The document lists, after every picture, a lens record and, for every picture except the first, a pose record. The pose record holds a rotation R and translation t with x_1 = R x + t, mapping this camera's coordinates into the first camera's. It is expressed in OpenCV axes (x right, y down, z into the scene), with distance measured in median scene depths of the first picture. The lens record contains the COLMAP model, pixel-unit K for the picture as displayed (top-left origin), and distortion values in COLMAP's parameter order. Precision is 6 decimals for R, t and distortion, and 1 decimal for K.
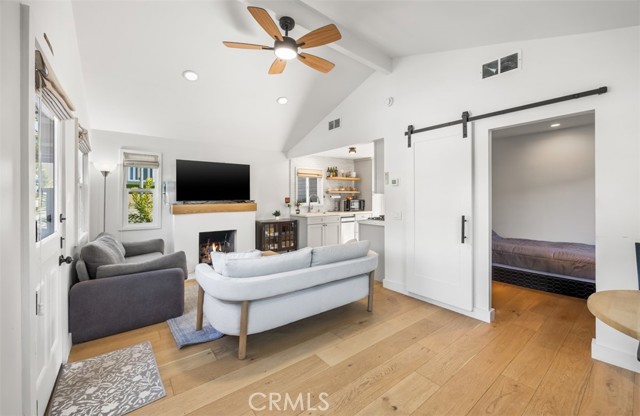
lens RADIAL K [[267.5, 0, 345.2], [0, 267.5, 196.6], [0, 0, 1]] dist [-0.004478, 0.000084]
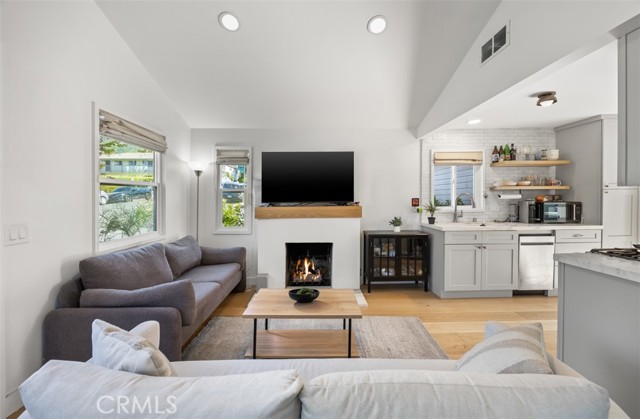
lens RADIAL K [[267.5, 0, 318.0], [0, 267.5, 200.2], [0, 0, 1]] dist [-0.004478, 0.000084]
pose [[0.758758, 0.003287, -0.651365, 0.028899], [0.004054, 0.999944, 0.009769, 0.001538], [0.651360, -0.010054, 0.758702, 0.385898]]
